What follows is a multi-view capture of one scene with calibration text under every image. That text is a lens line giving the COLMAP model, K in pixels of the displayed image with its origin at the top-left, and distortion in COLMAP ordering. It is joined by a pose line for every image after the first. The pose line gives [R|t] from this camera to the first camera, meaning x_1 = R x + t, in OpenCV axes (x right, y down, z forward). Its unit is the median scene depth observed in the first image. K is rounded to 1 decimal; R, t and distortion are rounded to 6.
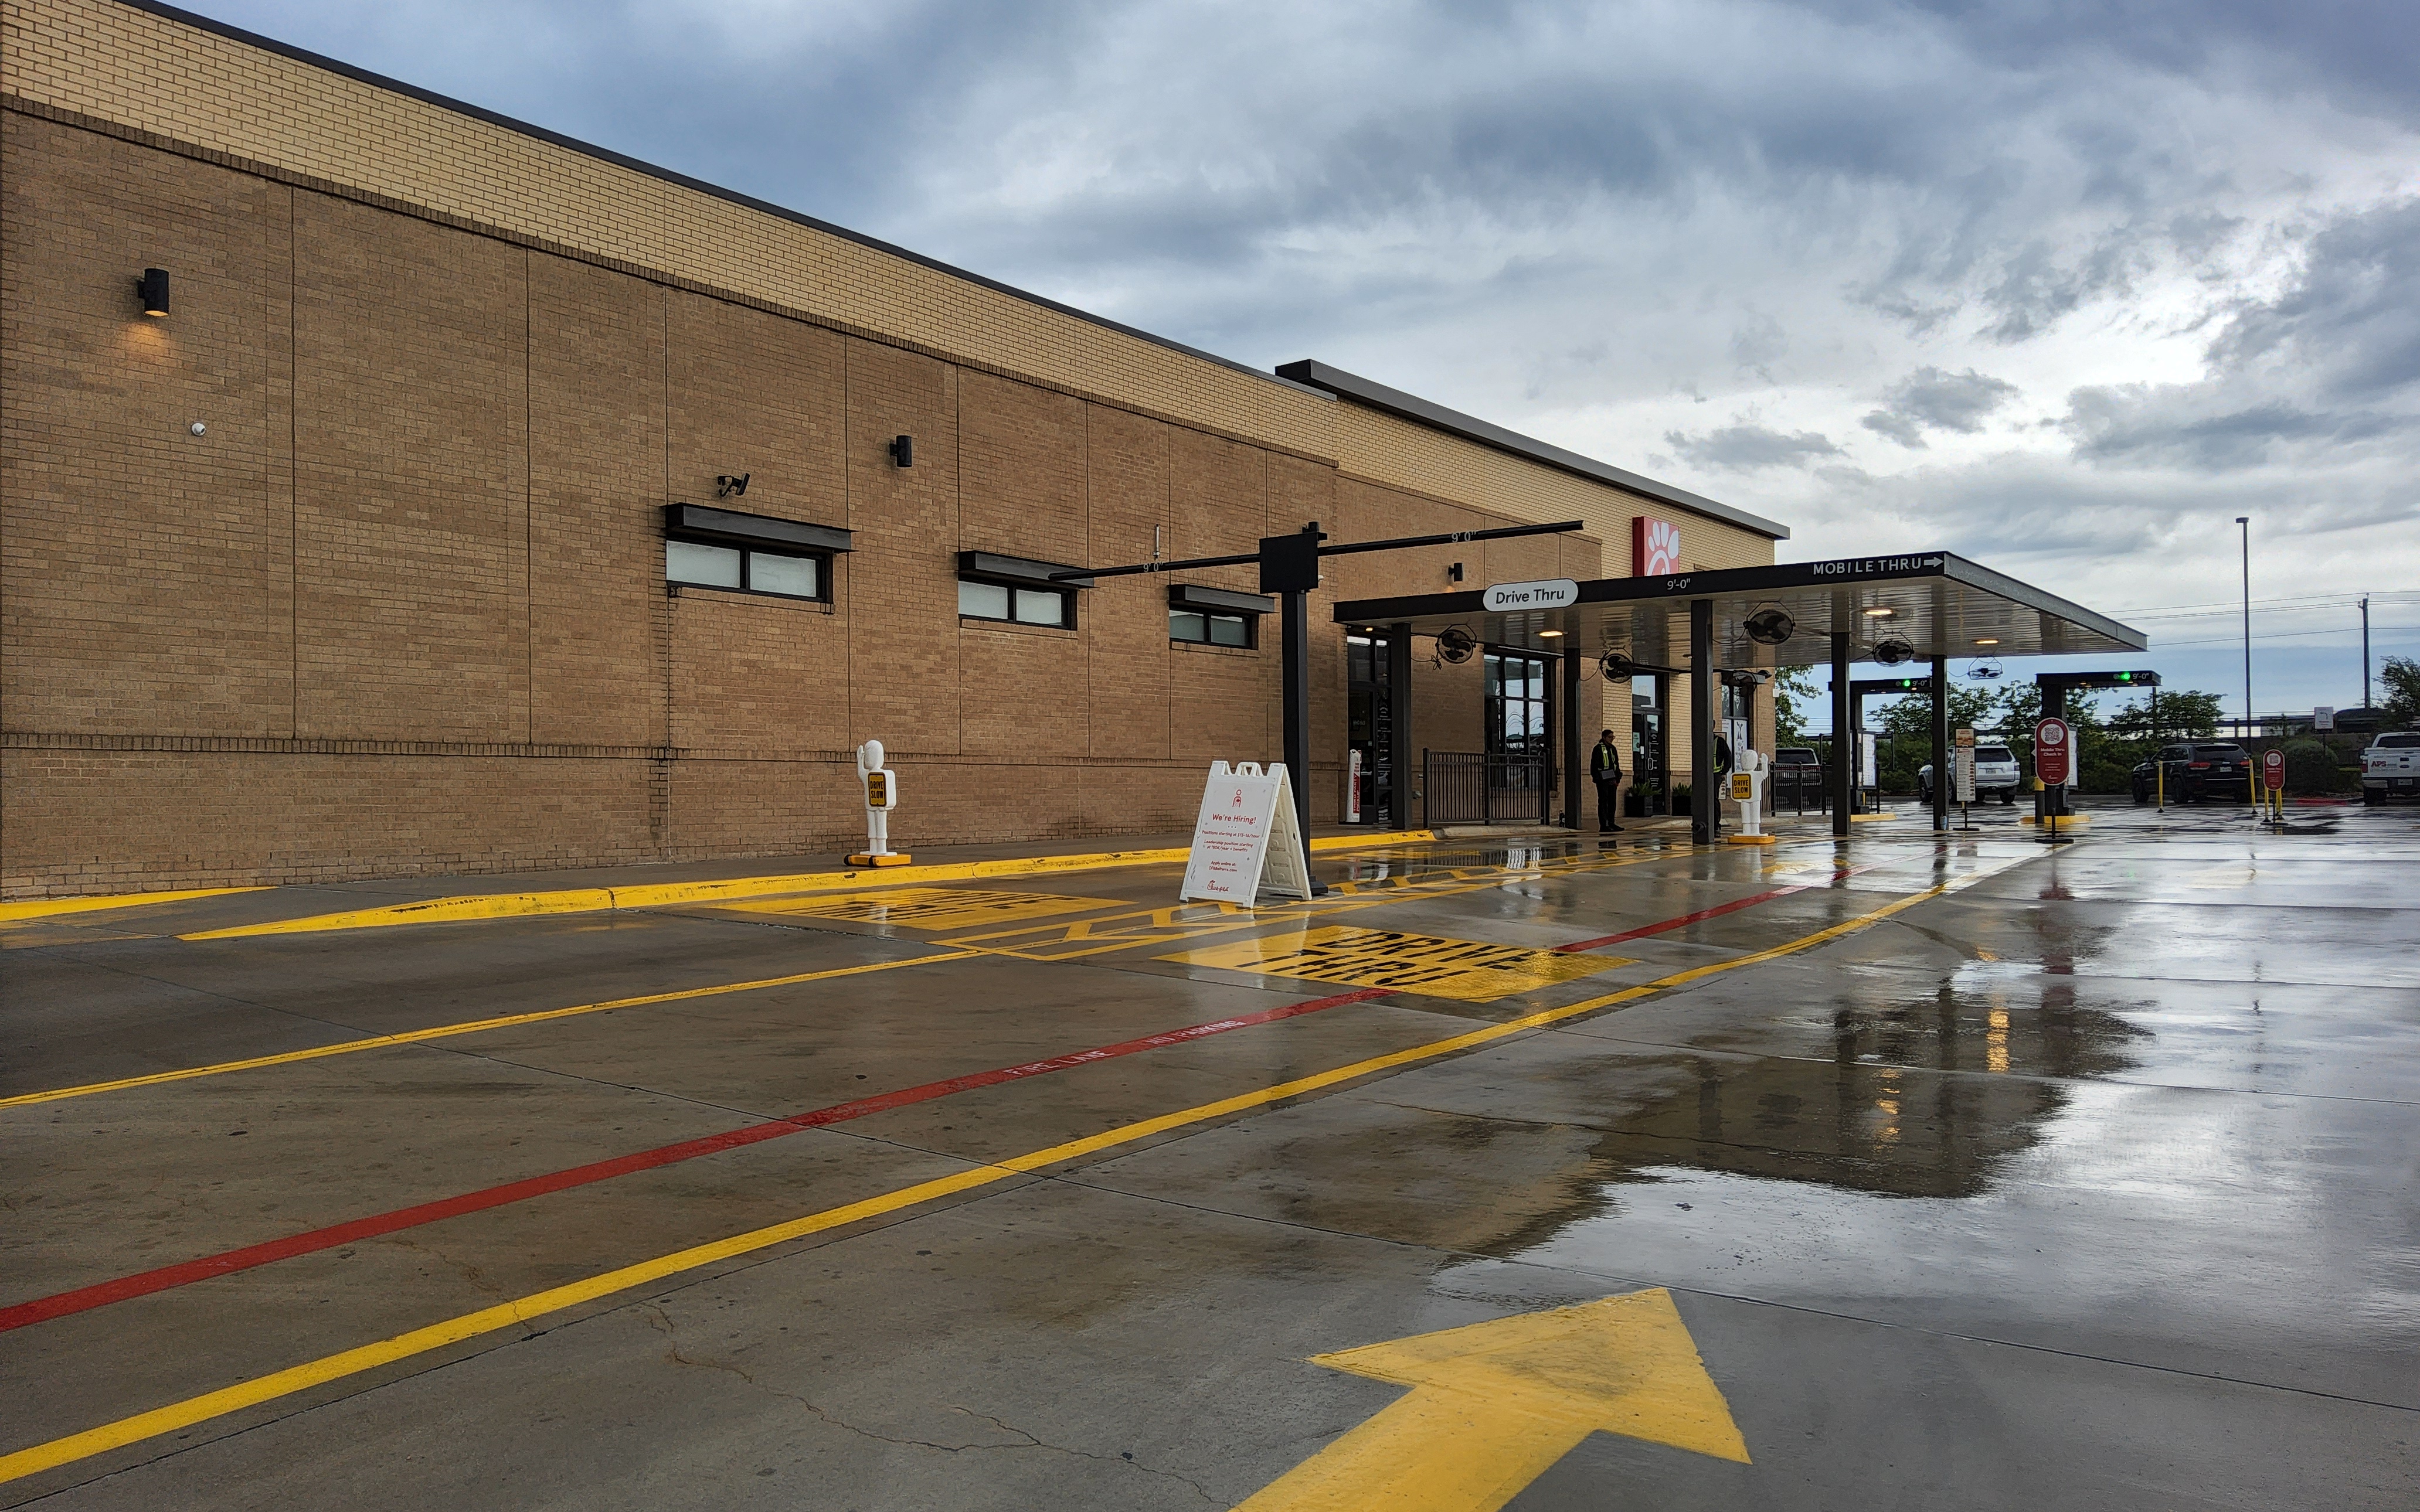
lens RADIAL K [[1829.4, 0, 1217.4], [0, 1829.4, 778.1], [0, 0, 1]] dist [0.026267, -0.055522]
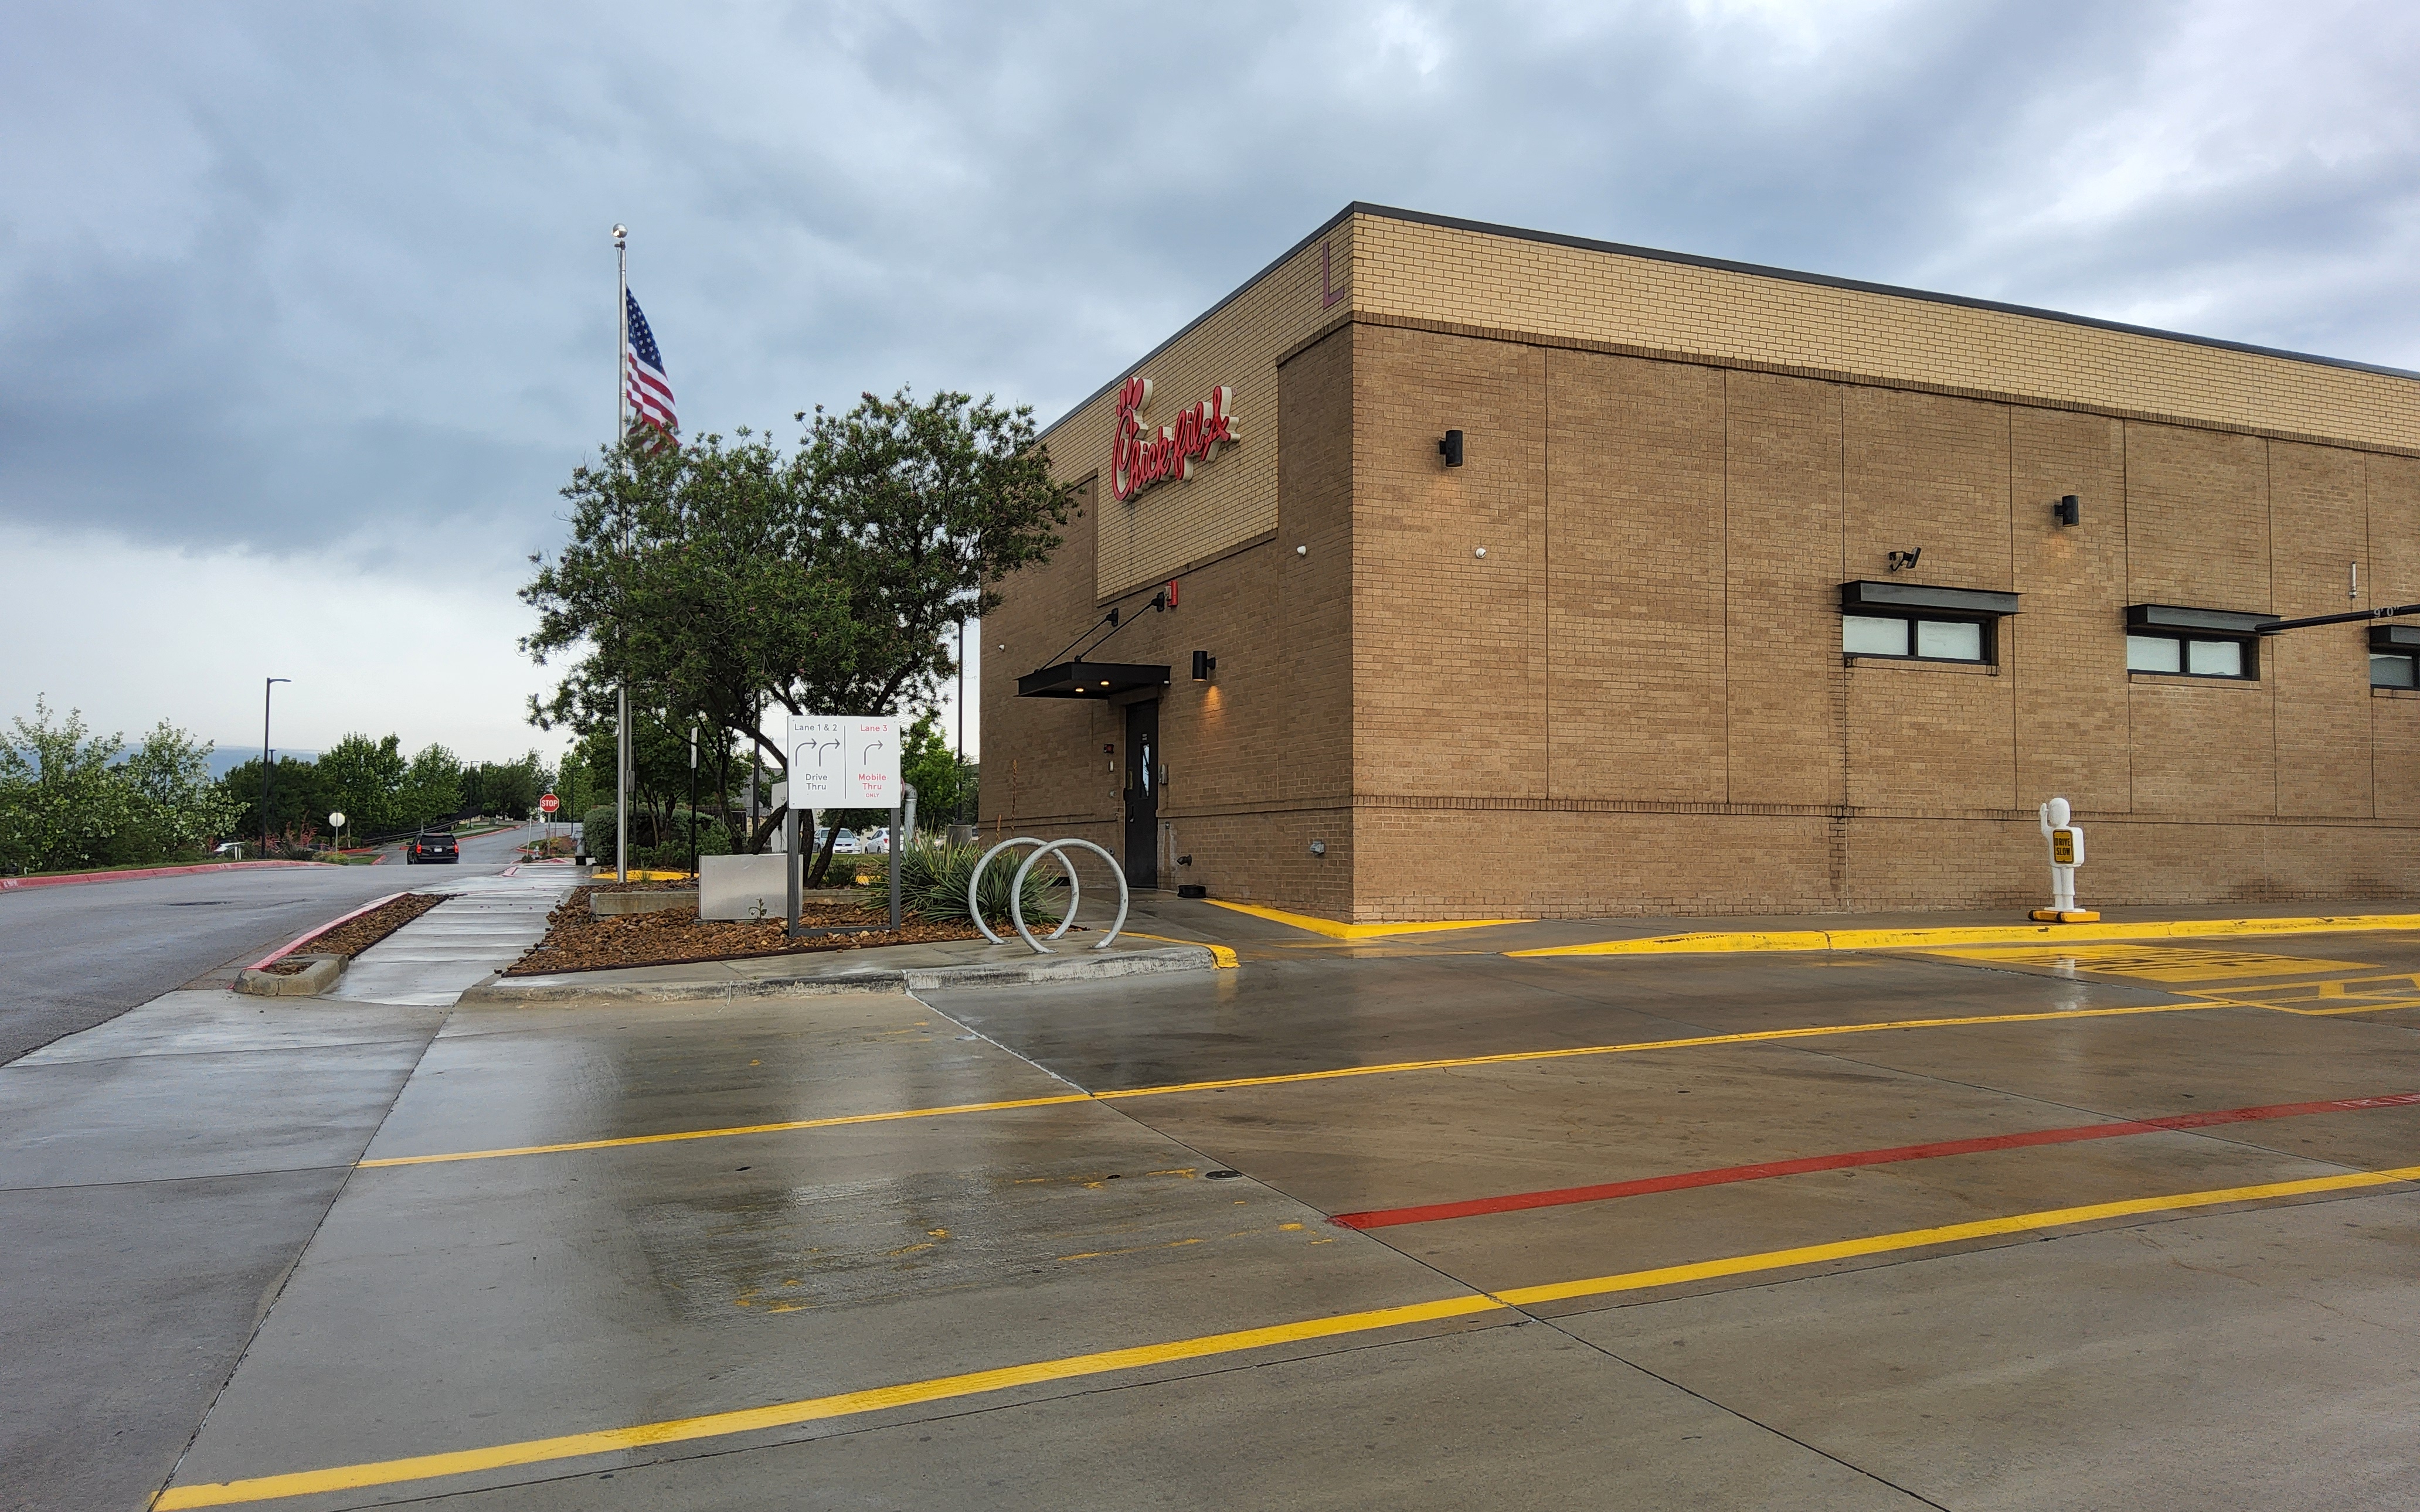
lens RADIAL K [[1829.4, 0, 1096.5], [0, 1829.4, 783.7], [0, 0, 1]] dist [0.026267, -0.055522]
pose [[0.831003, -0.013044, -0.556115, -0.069880], [-0.006030, 0.999455, -0.032452, 0.008614], [0.556235, 0.030321, 0.830472, -0.158203]]
